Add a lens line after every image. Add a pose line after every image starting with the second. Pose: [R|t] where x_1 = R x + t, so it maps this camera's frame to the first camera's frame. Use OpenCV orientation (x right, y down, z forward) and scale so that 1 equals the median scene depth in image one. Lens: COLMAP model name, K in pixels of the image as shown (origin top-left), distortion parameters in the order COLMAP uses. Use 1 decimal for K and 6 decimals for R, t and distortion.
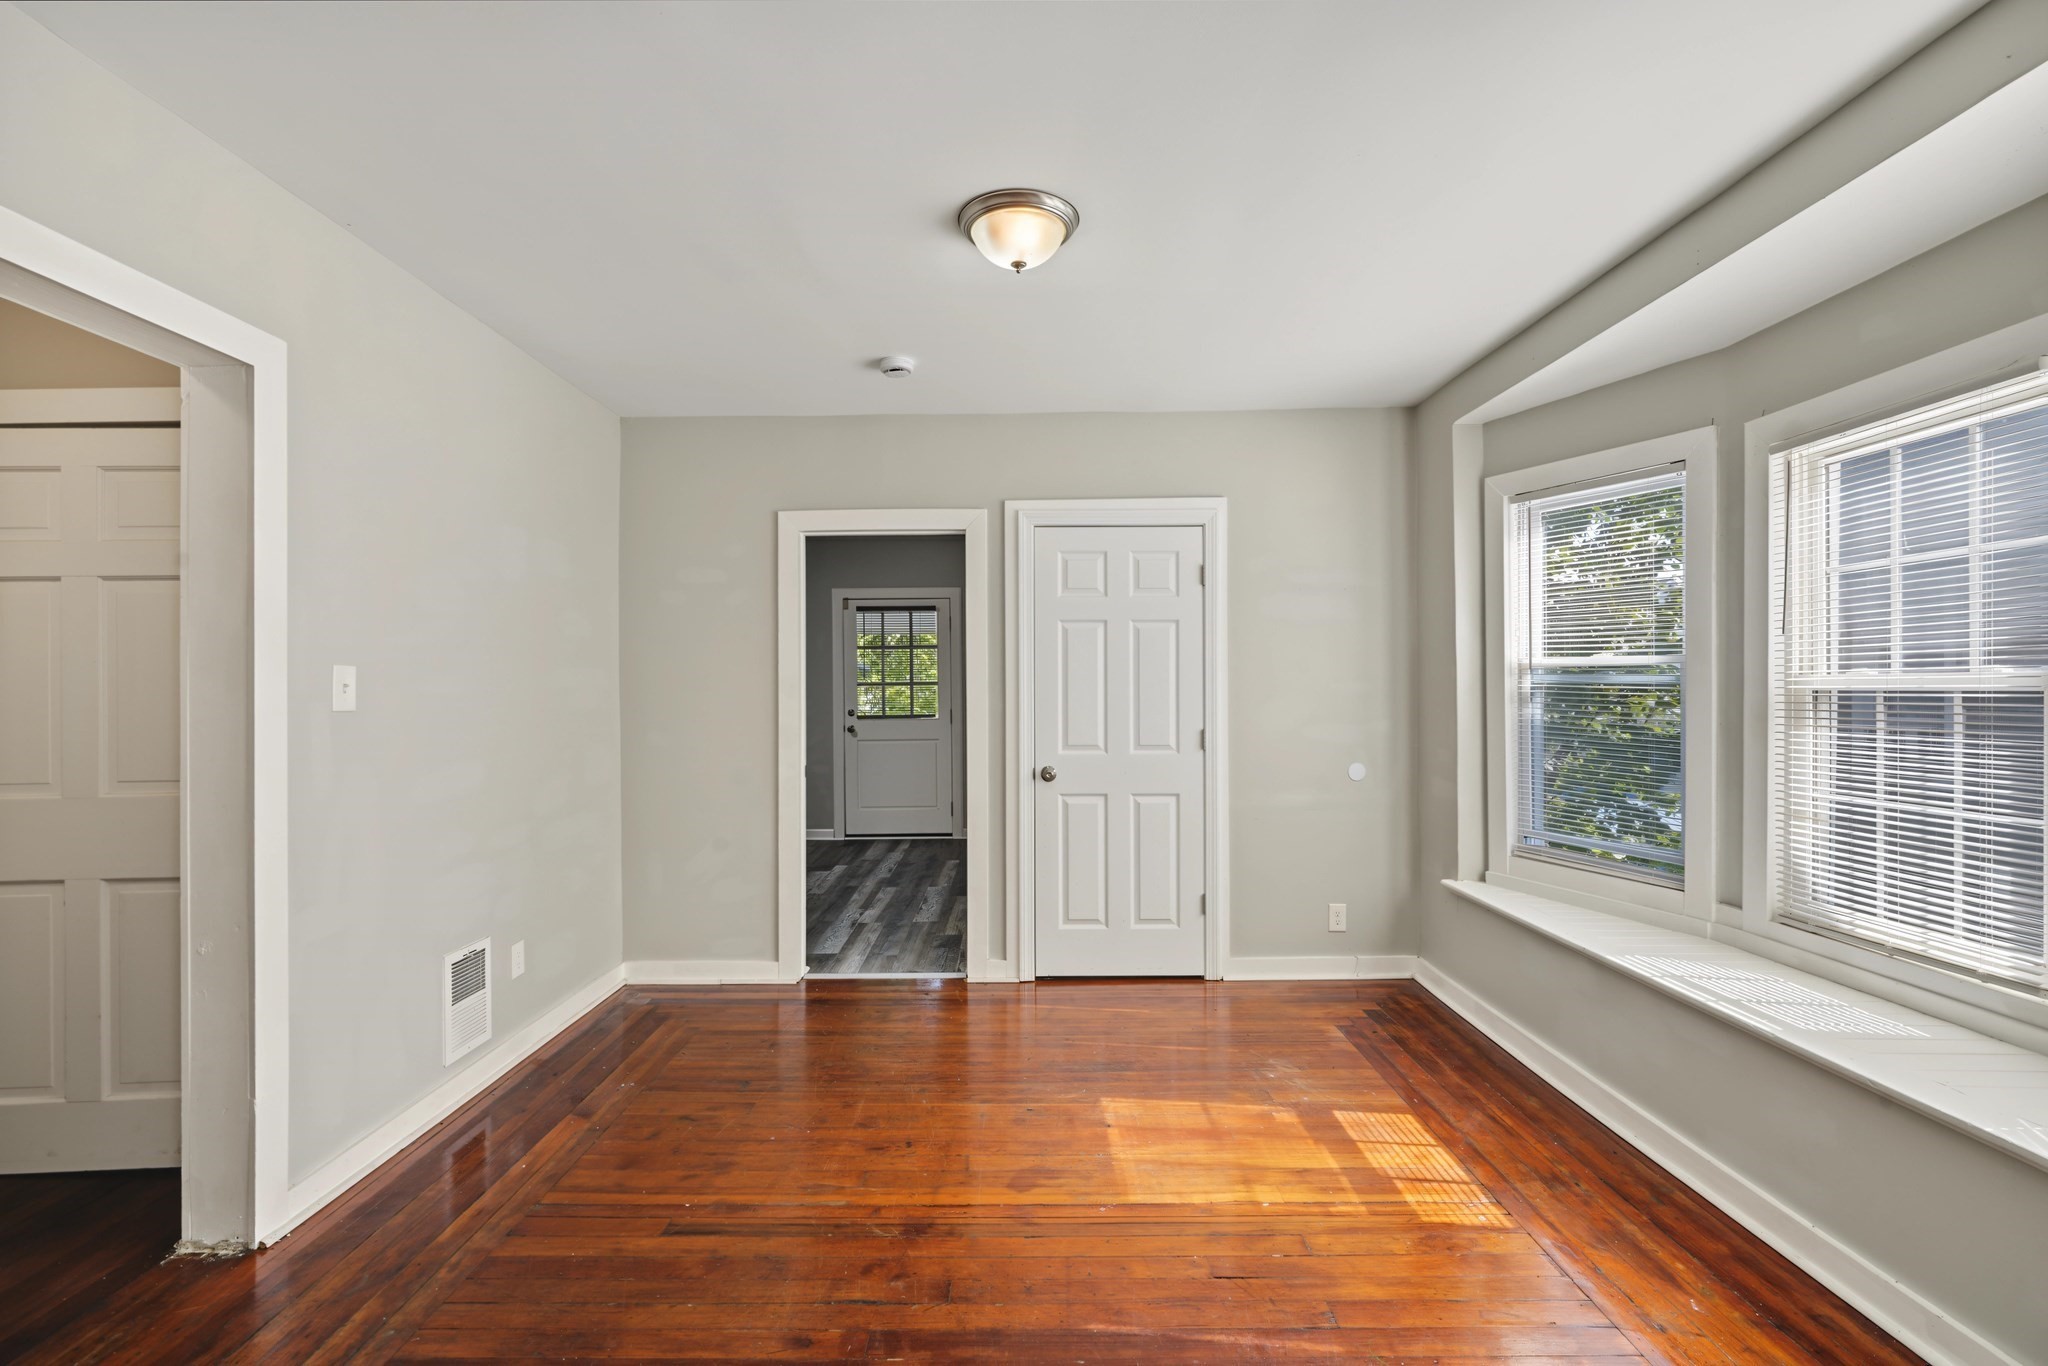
lens RADIAL K [[925.6, 0, 1024.0], [0, 925.6, 683.0], [0, 0, 1]] dist [-0.003159, 0.000099]
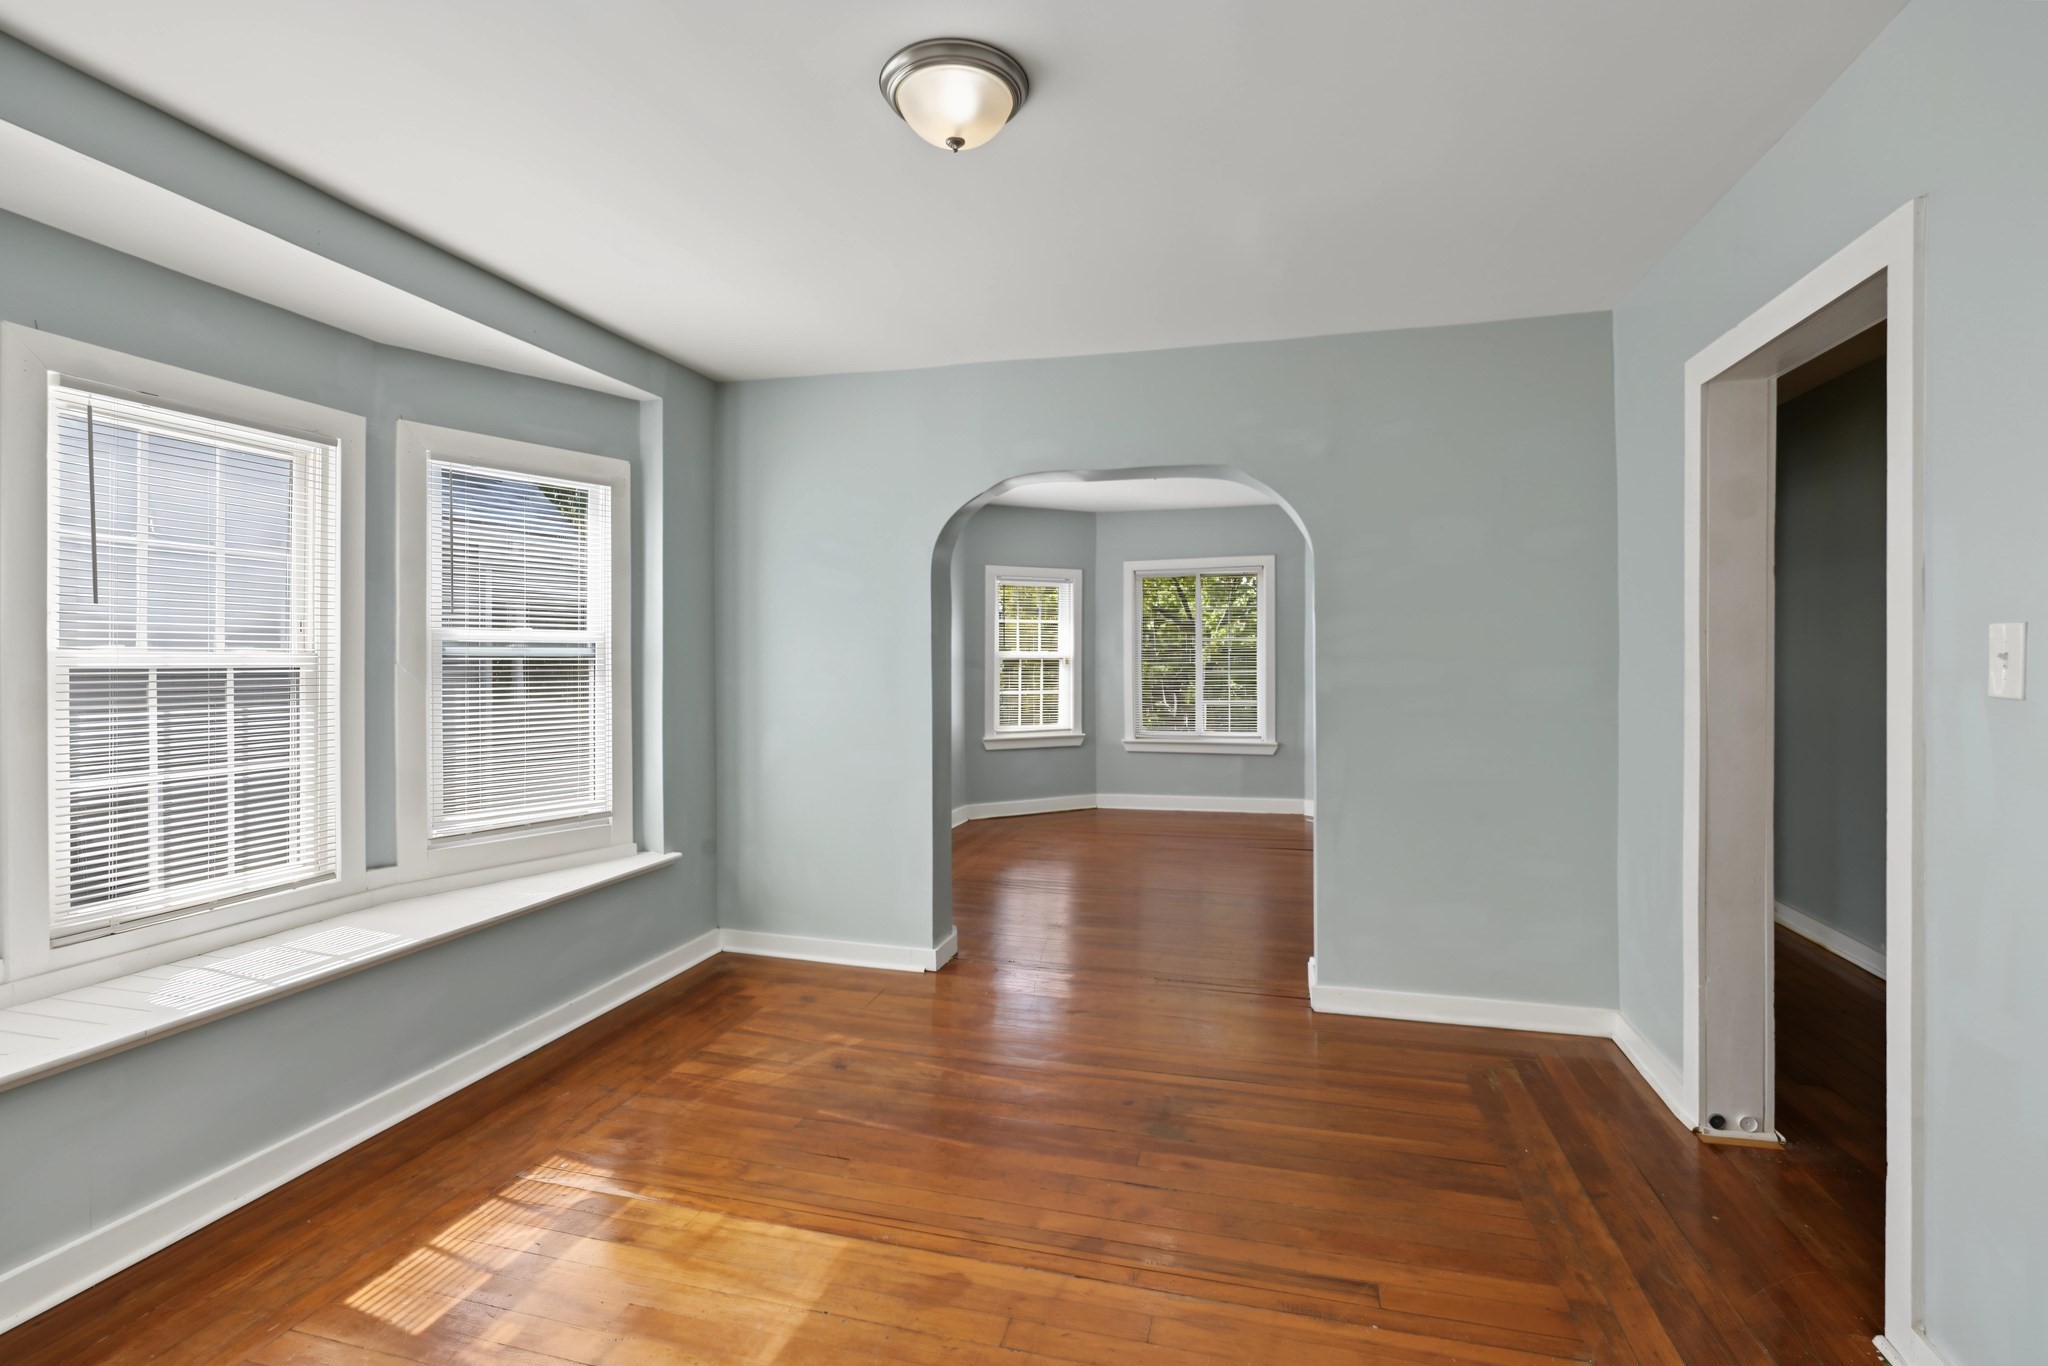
lens RADIAL K [[947.6, 0, 1017.5], [0, 947.6, 659.7], [0, 0, 1]] dist [-0.001643, -0.000255]
pose [[-0.963236, 0.004033, 0.268627, -0.182303], [0.002460, 0.999978, -0.006192, 0.004772], [-0.268646, -0.005304, -0.963224, 1.160617]]
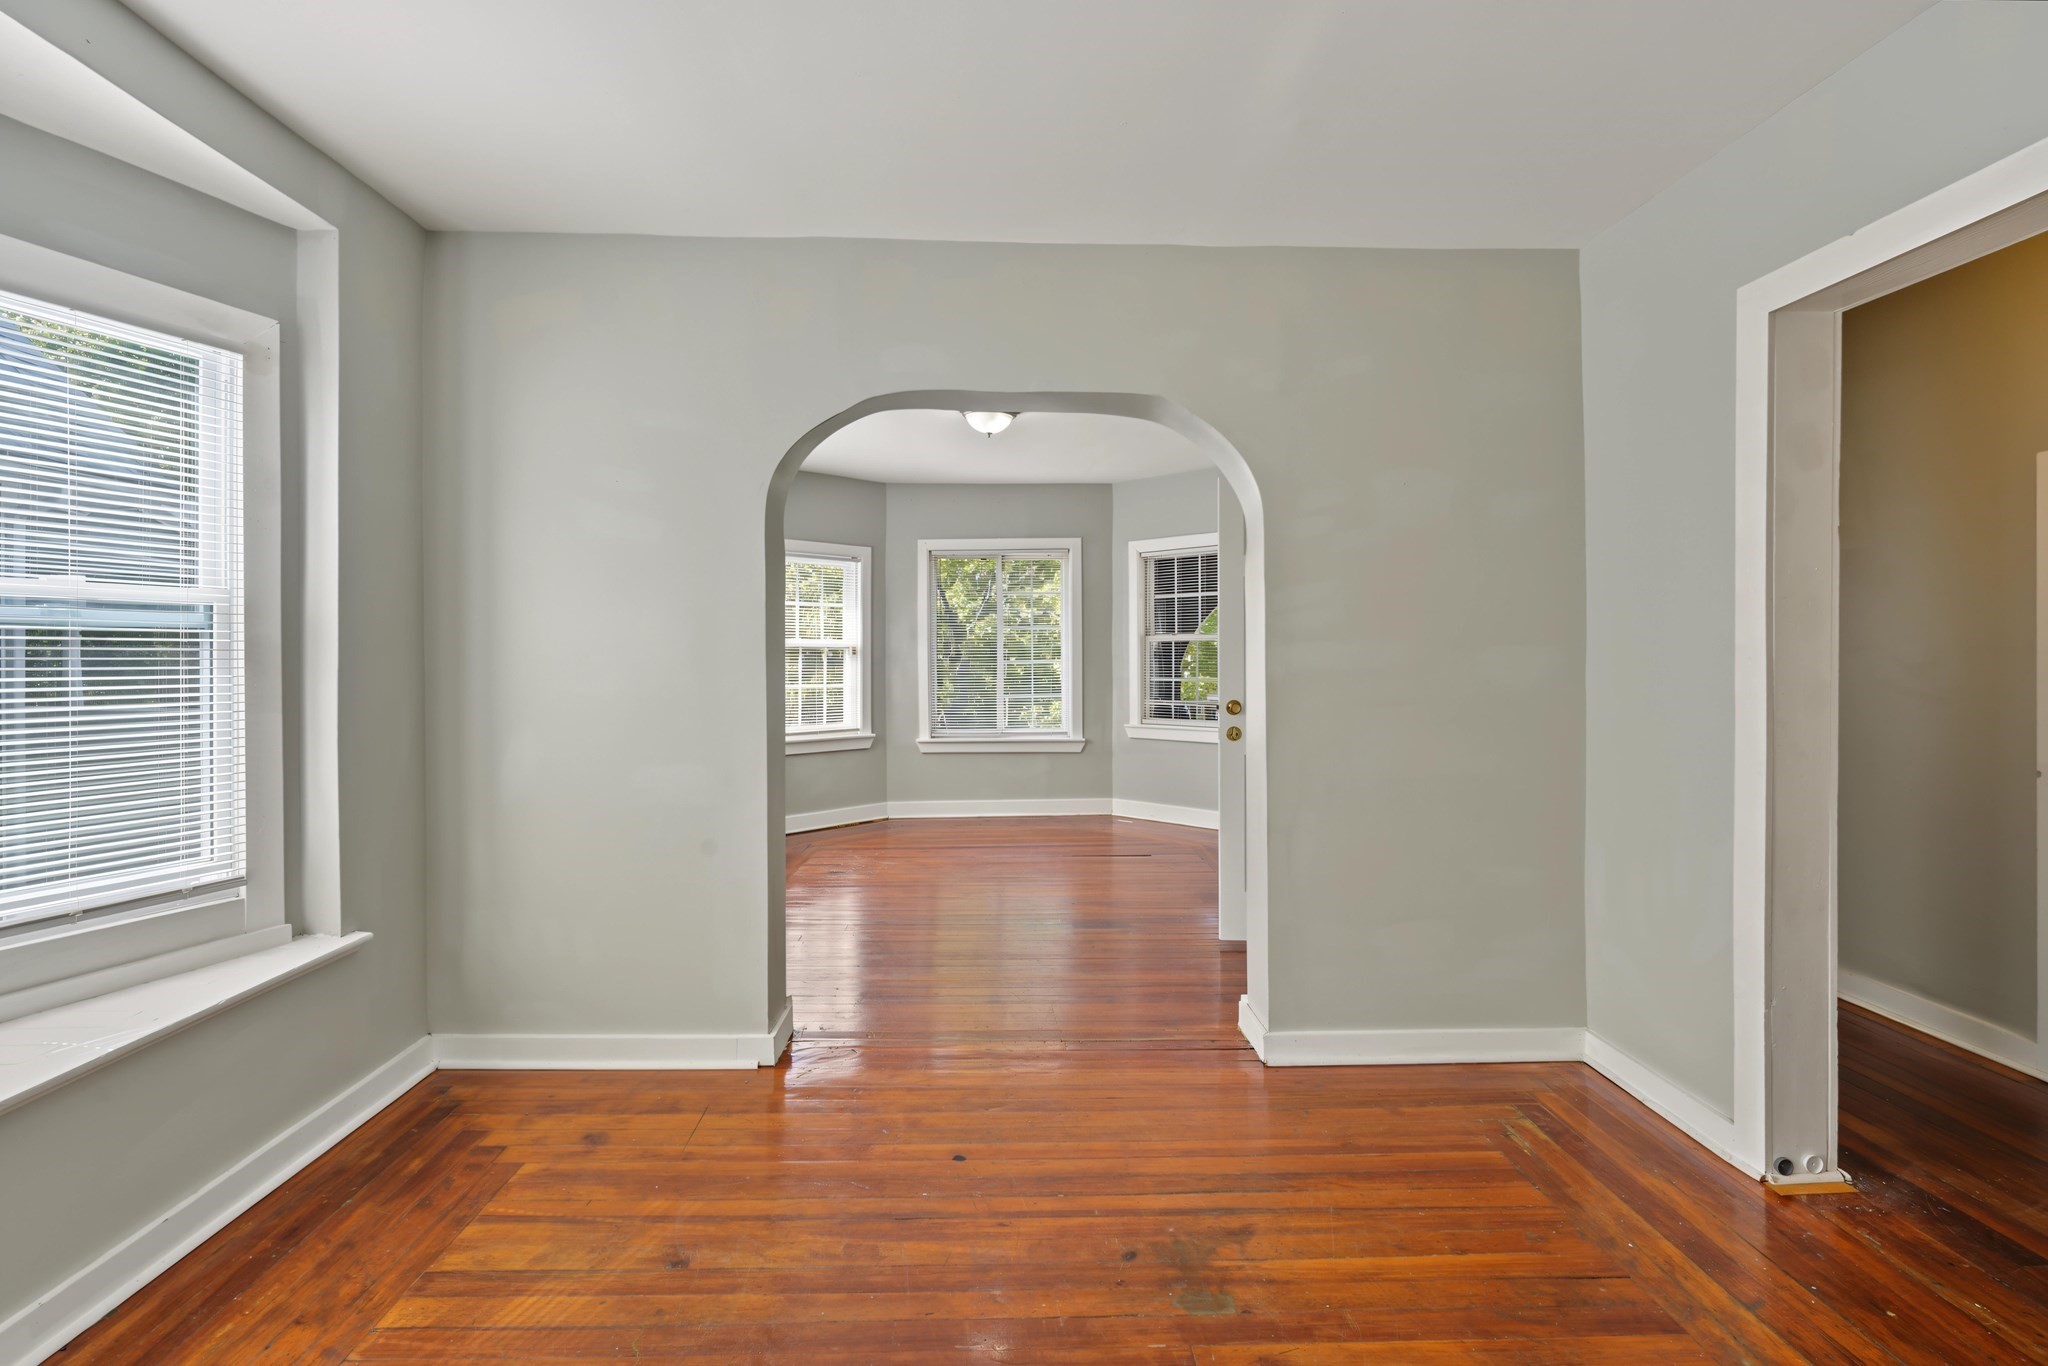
lens RADIAL K [[947.6, 0, 1017.5], [0, 947.6, 659.7], [0, 0, 1]] dist [-0.001643, -0.000255]
pose [[-0.999717, 0.003980, -0.023470, 0.009857], [0.004060, 0.999986, -0.003331, 0.019390], [0.023457, -0.003426, -0.999719, 0.941226]]
